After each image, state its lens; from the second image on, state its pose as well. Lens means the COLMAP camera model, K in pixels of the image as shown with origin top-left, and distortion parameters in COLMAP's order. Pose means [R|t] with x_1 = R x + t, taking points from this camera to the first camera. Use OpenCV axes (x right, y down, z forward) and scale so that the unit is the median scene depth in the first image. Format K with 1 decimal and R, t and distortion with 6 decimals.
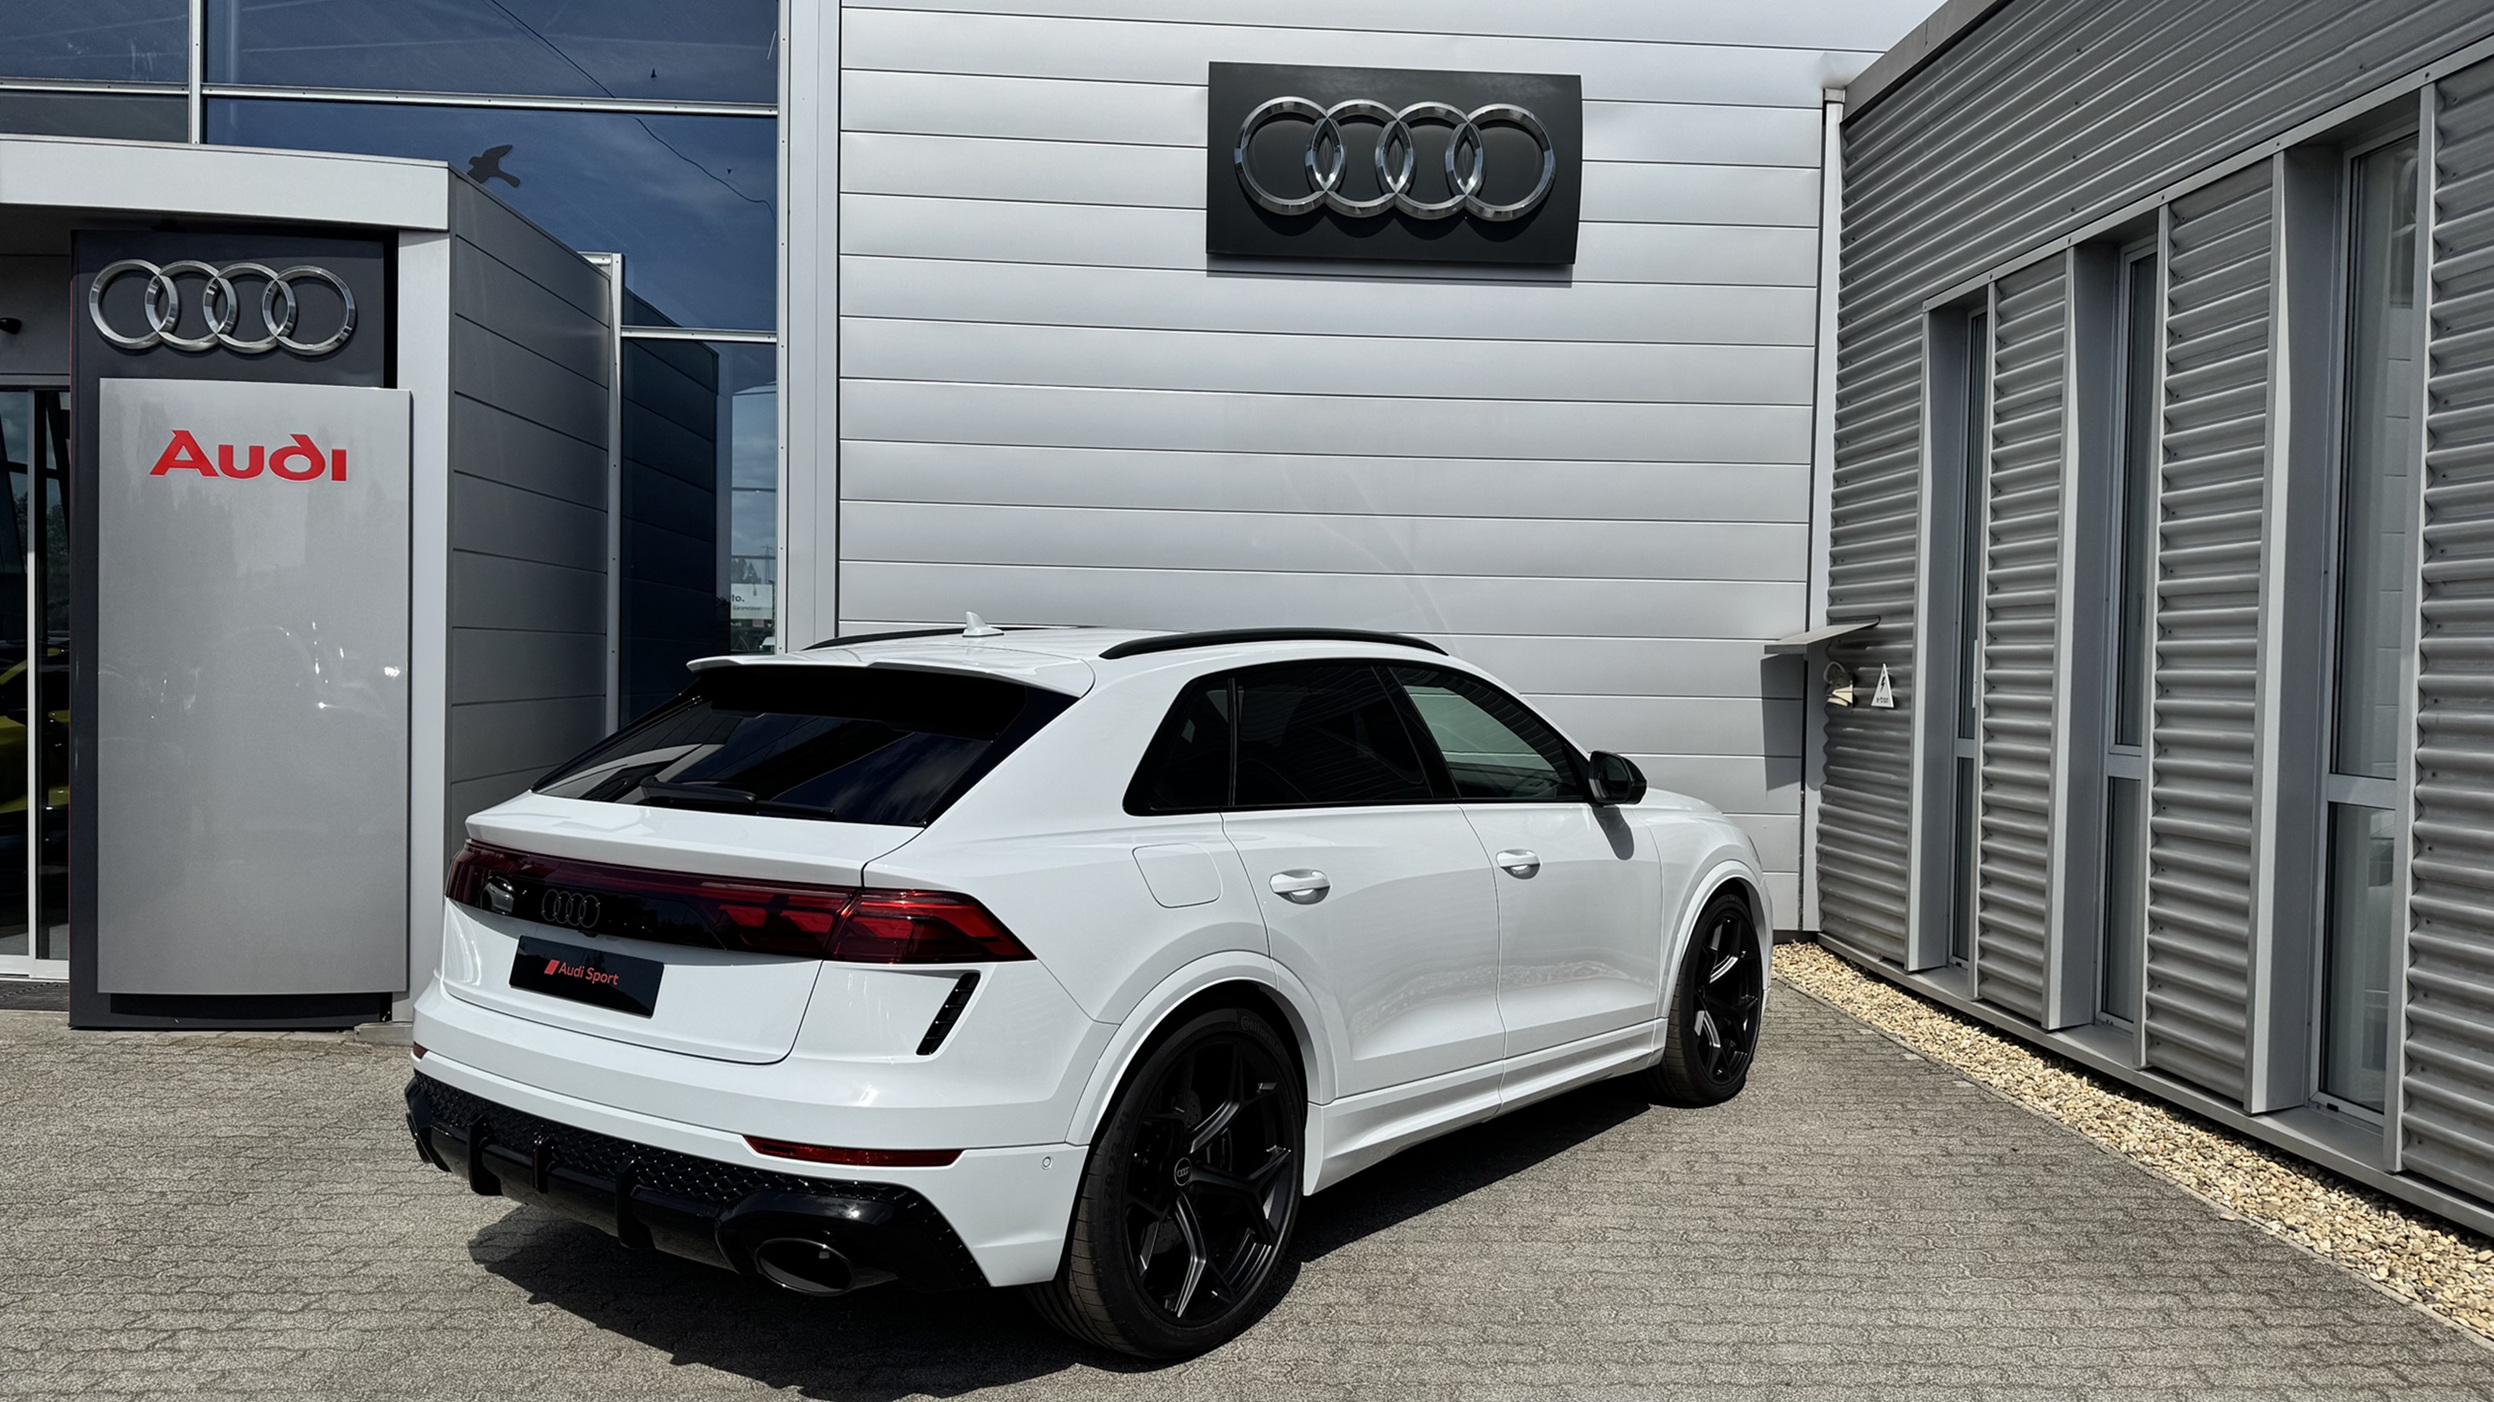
lens RADIAL K [[1656.4, 0, 1245.8], [0, 1656.4, 701.6], [0, 0, 1]] dist [0.014635, -0.018891]
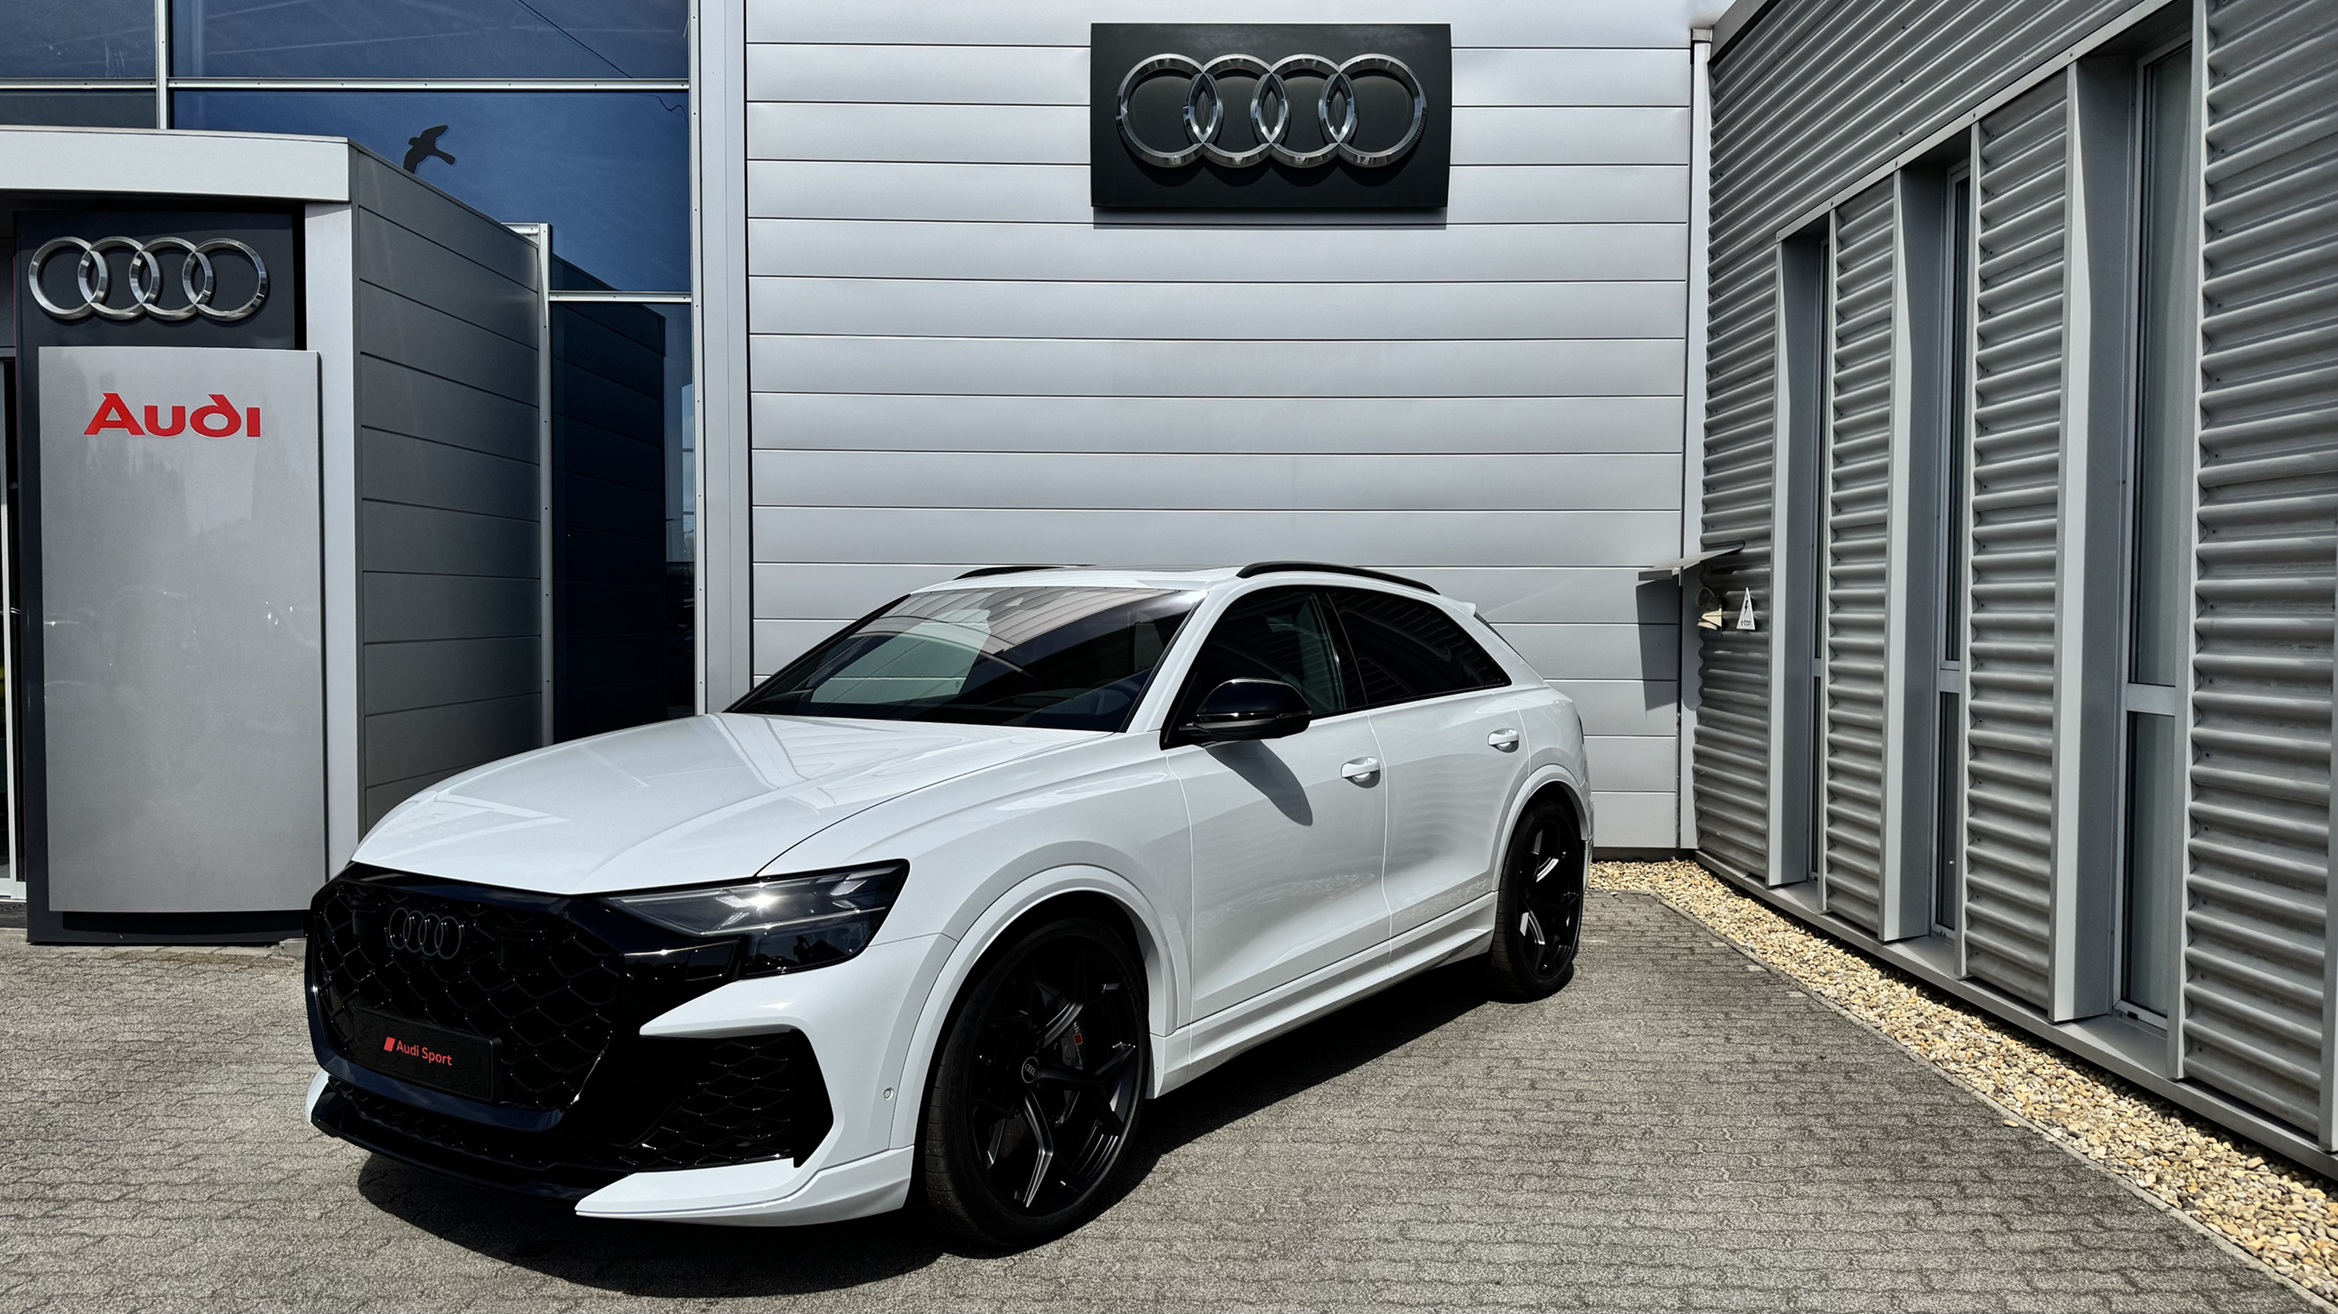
lens RADIAL K [[1552.8, 0, 1167.6], [0, 1552.8, 658.8], [0, 0, 1]] dist [0.014635, -0.018891]
pose [[0.998216, -0.012752, -0.058334, 0.103715], [0.013303, 0.999870, 0.009069, 0.010094], [0.058211, -0.009829, 0.998256, 0.023149]]
